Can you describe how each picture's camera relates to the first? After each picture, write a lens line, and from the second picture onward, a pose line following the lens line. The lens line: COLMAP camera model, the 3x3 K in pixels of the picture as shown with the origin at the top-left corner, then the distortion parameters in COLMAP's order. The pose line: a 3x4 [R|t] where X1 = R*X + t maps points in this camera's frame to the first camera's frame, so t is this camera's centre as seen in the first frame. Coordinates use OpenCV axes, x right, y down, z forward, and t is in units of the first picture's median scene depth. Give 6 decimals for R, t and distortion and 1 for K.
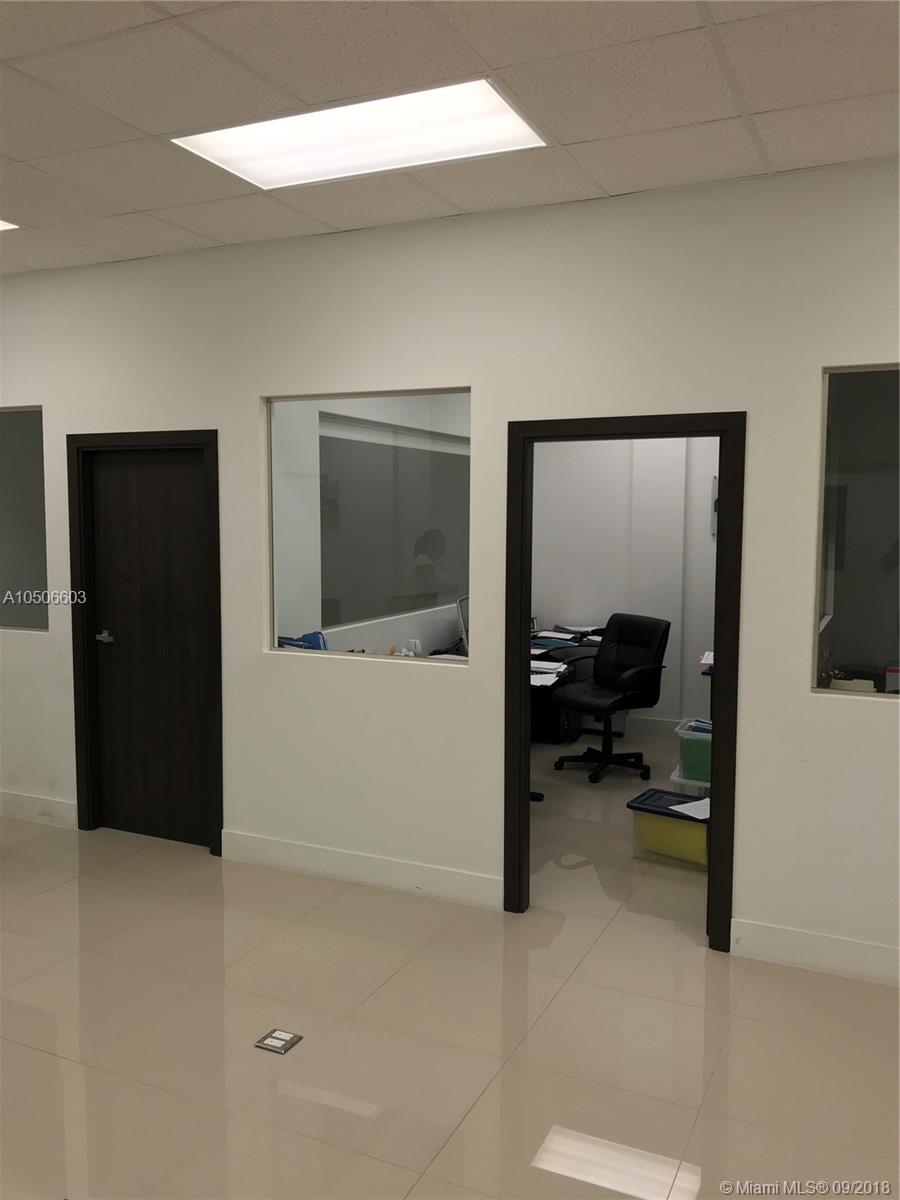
lens RADIAL K [[977.6, 0, 457.3], [0, 977.6, 593.4], [0, 0, 1]] dist [0.010211, -0.002210]
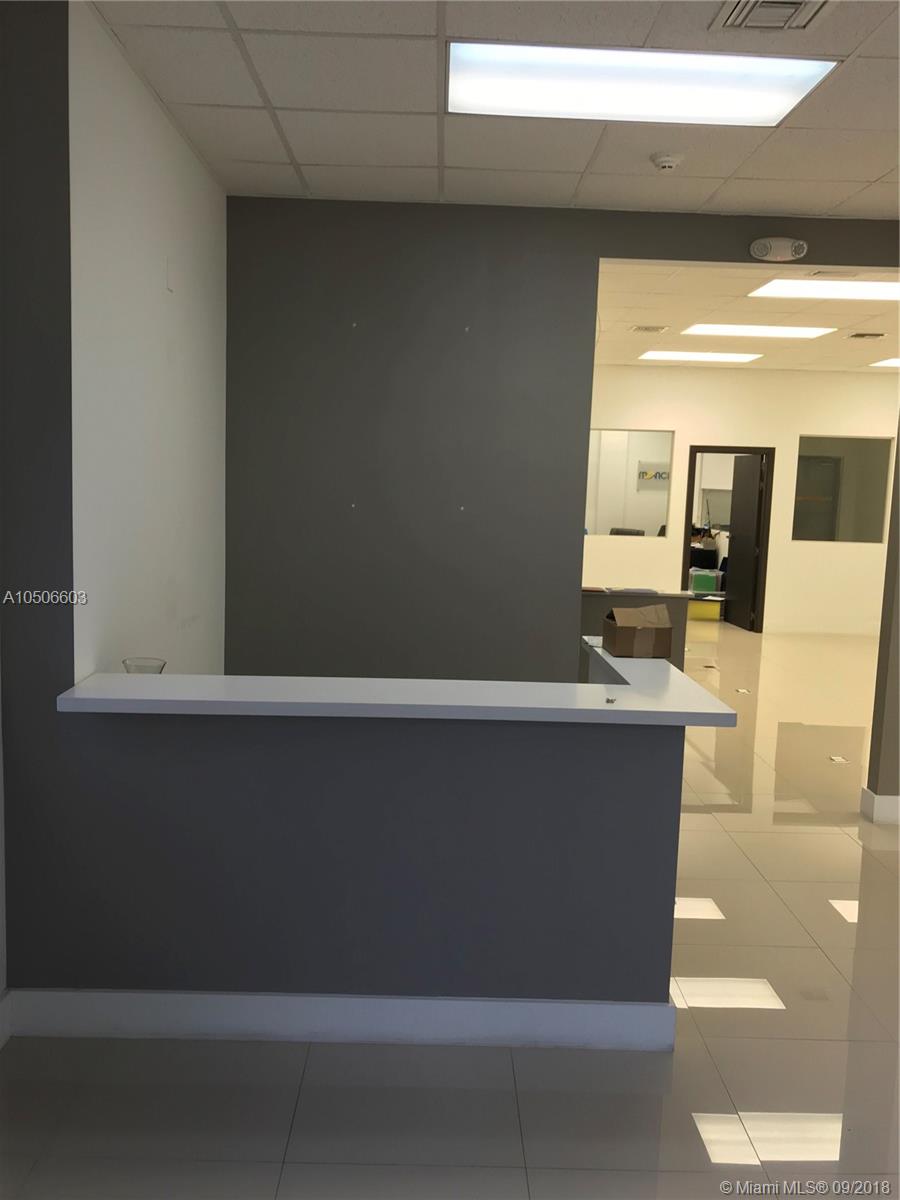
lens RADIAL K [[977.6, 0, 448.7], [0, 977.6, 602.4], [0, 0, 1]] dist [0.010211, -0.002210]
pose [[0.899888, -0.032890, 0.434879, -1.461161], [0.009053, 0.998346, 0.056773, 0.081213], [-0.436027, -0.047152, 0.898697, -0.967377]]
